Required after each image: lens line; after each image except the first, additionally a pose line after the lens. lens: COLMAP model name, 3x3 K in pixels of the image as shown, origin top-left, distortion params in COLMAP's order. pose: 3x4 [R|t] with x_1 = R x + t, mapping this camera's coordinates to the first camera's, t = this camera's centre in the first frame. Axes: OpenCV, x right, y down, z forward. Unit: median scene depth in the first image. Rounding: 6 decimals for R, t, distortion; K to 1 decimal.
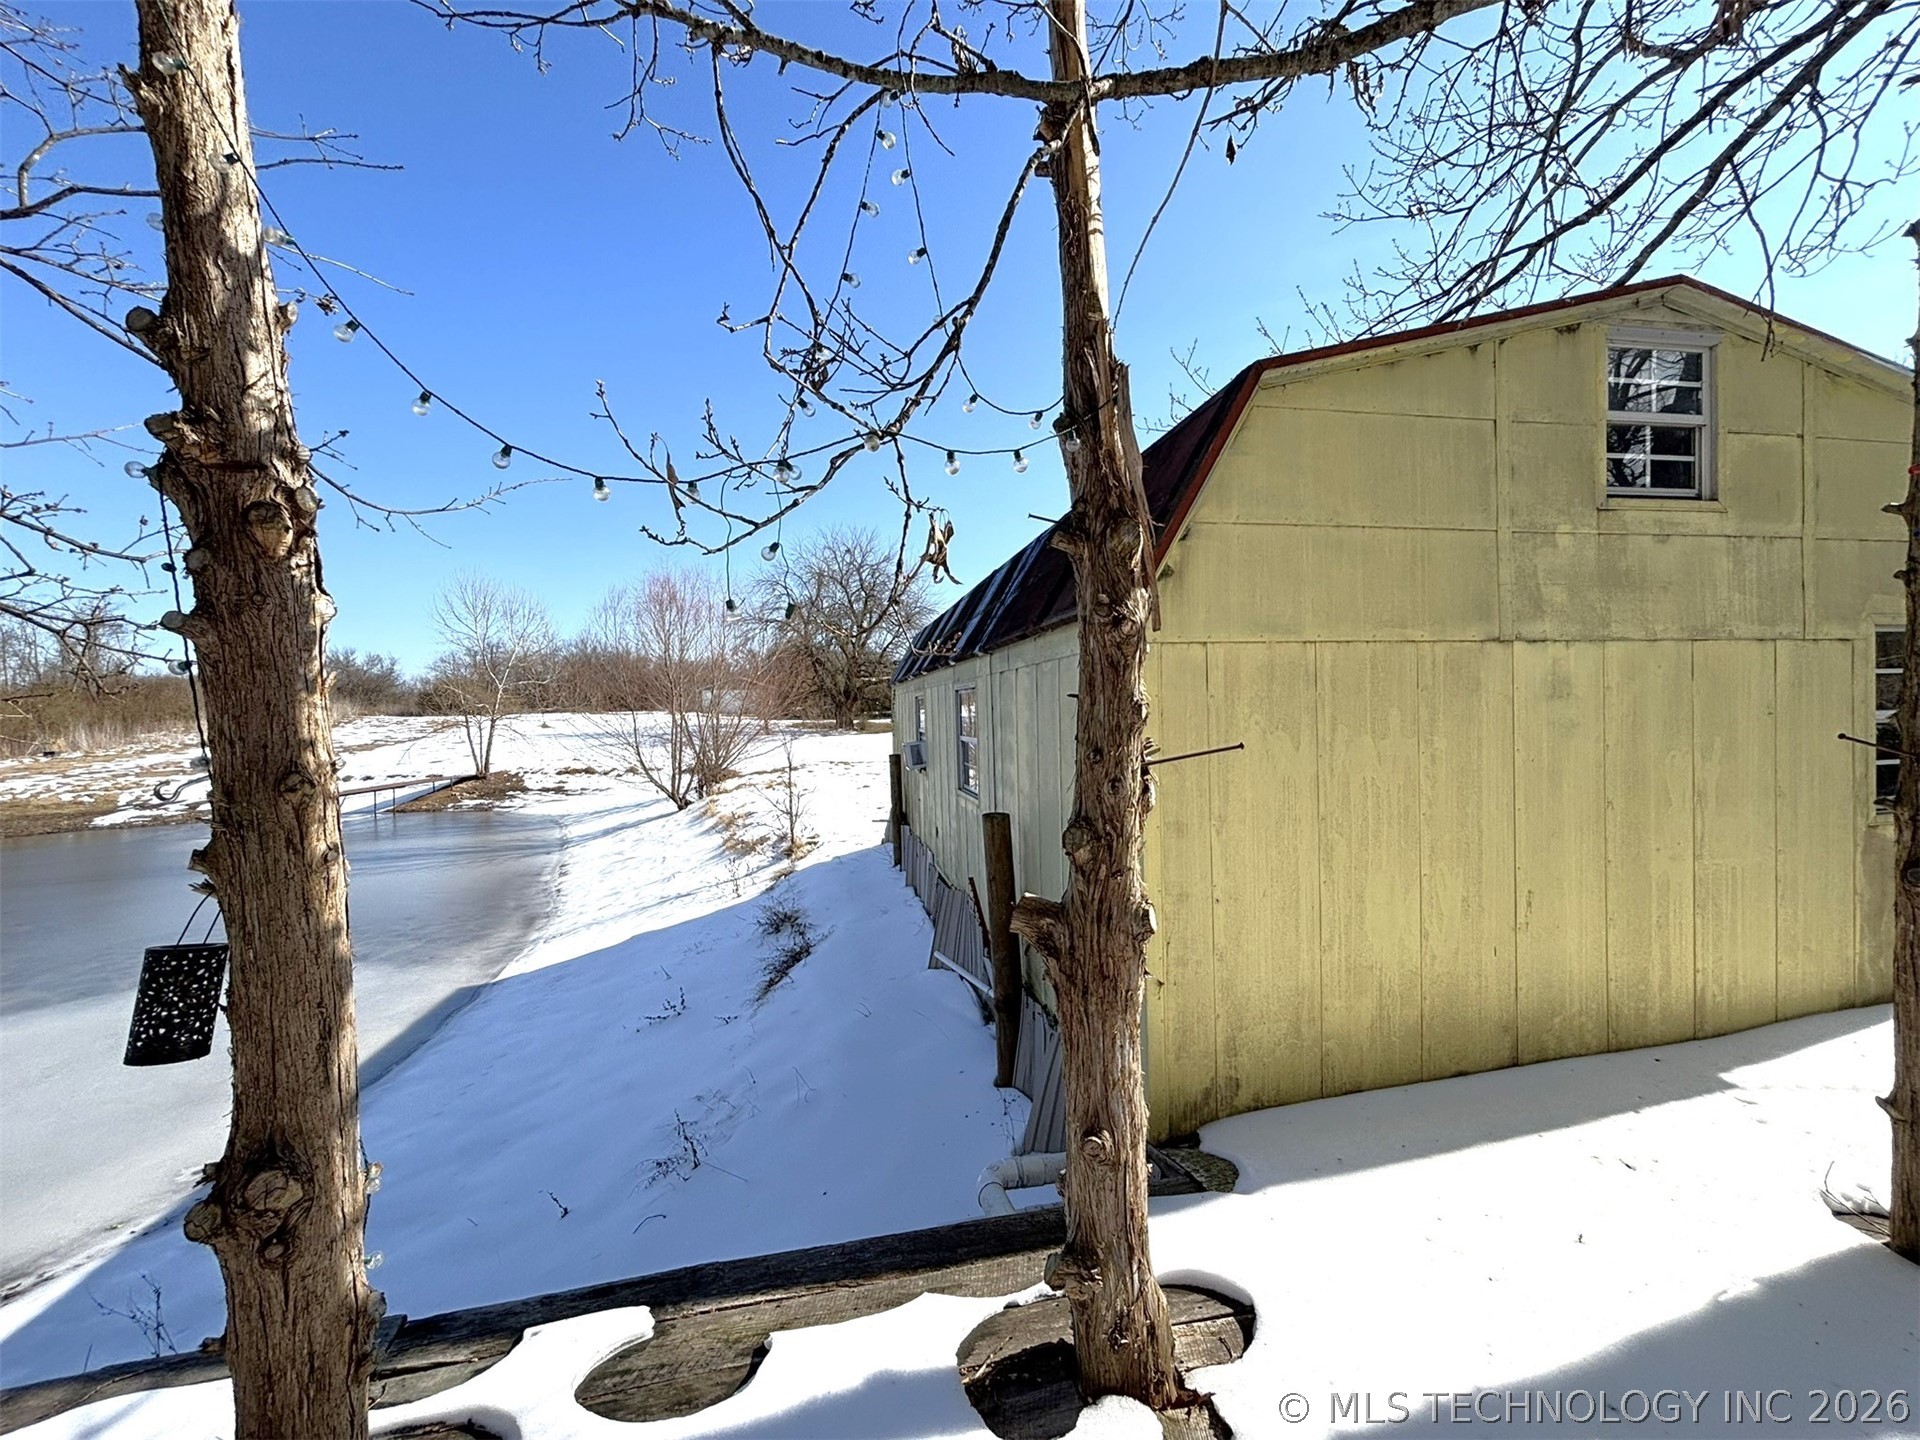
lens RADIAL K [[780.3, 0, 958.3], [0, 780.3, 713.0], [0, 0, 1]] dist [0.008775, -0.002682]
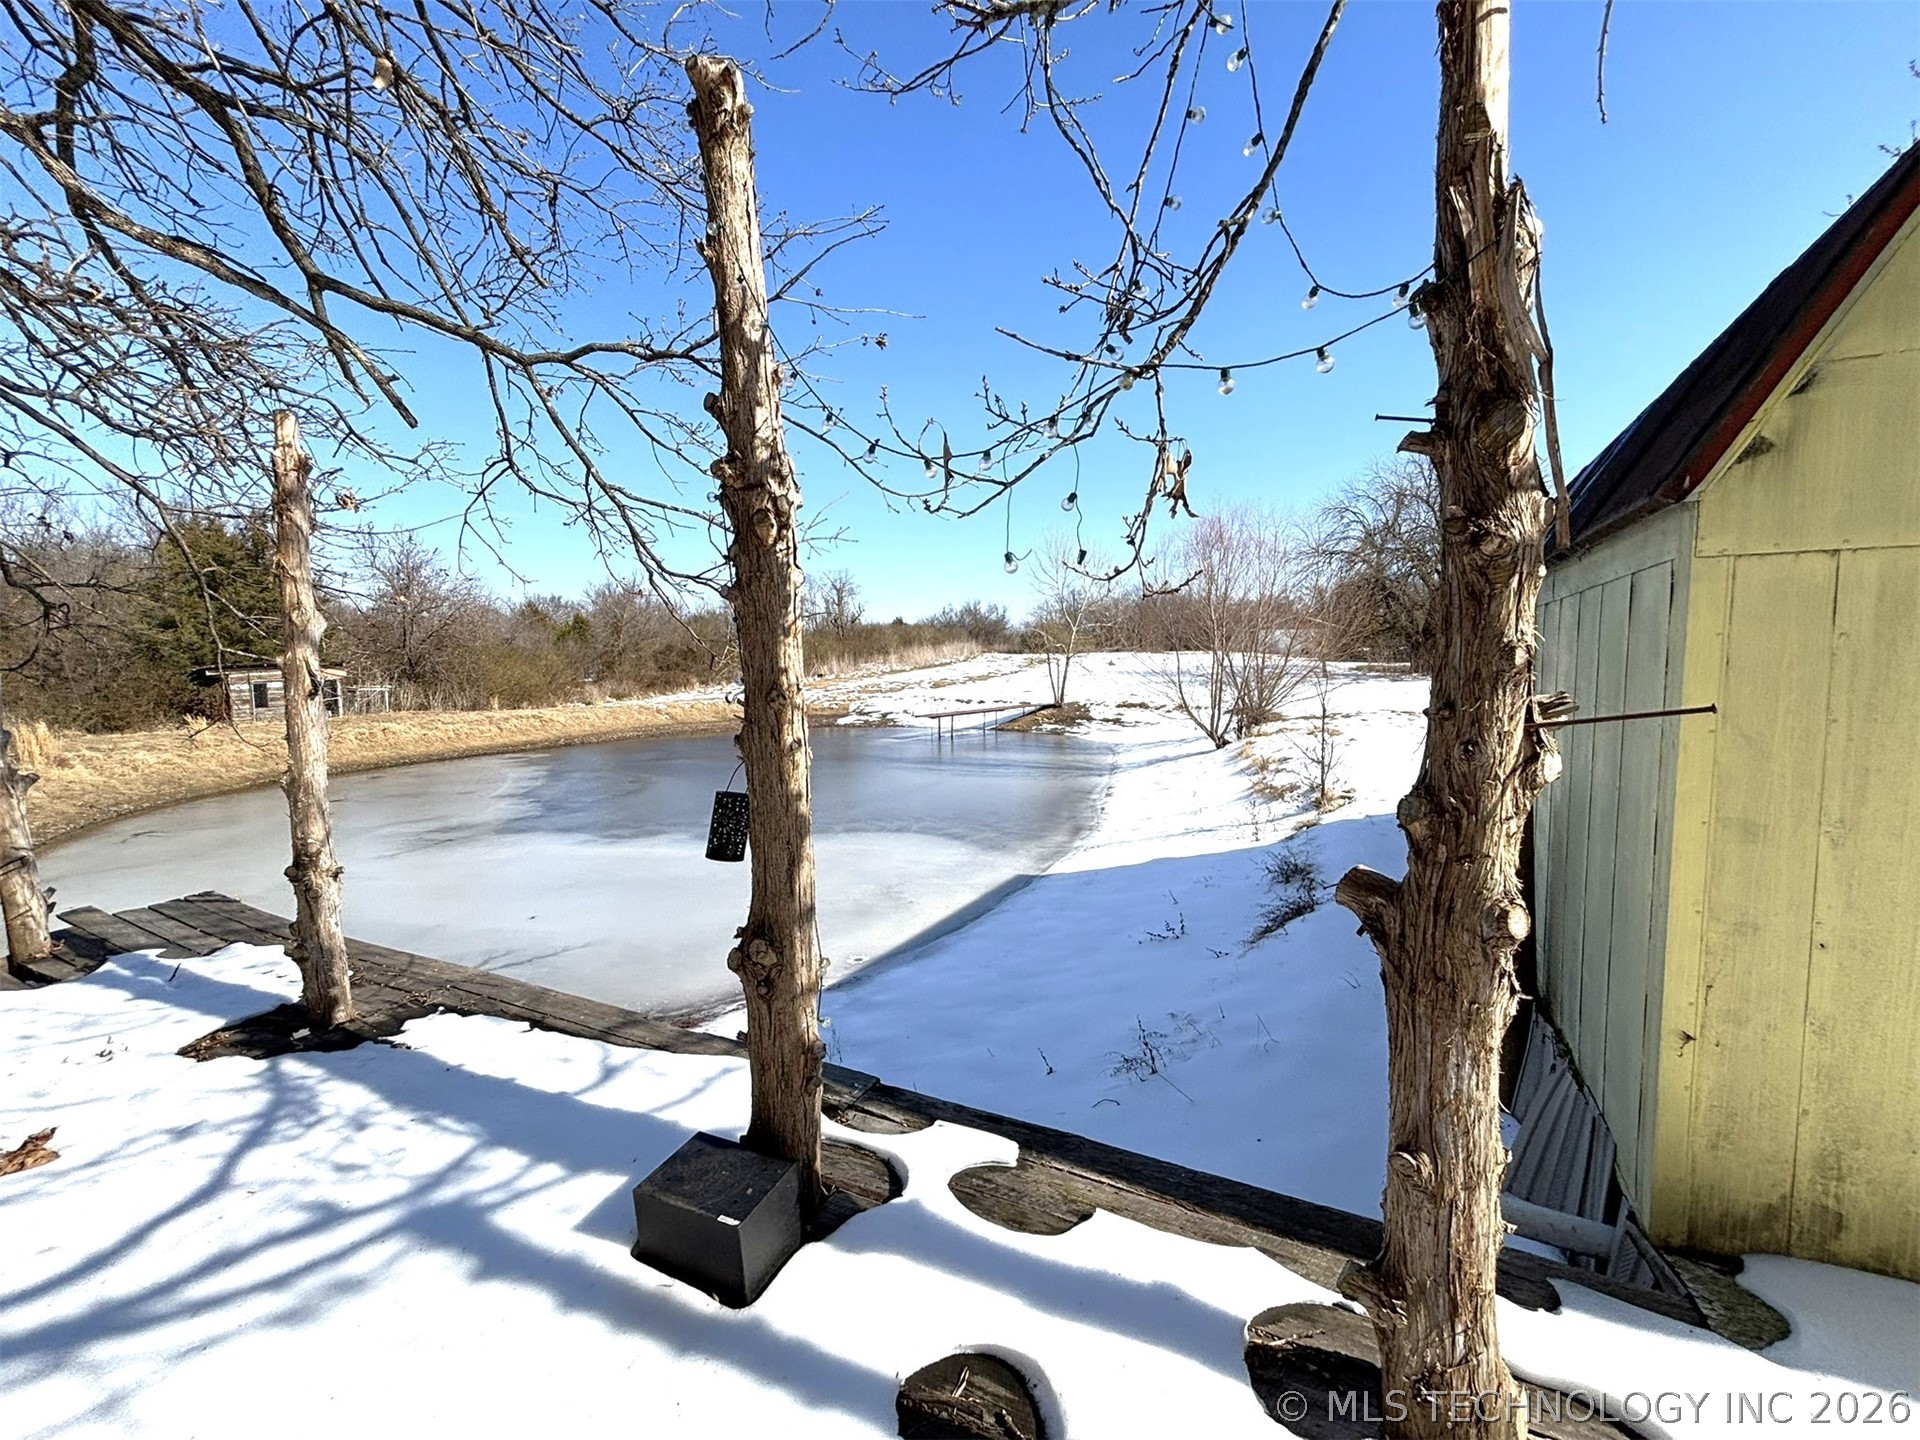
lens RADIAL K [[780.3, 0, 954.1], [0, 780.3, 712.2], [0, 0, 1]] dist [0.008775, -0.002682]
pose [[0.766577, 0.058858, -0.639449, 0.287013], [-0.010472, 0.996804, 0.079196, -0.001618], [0.642067, -0.054013, 0.764744, 0.052365]]
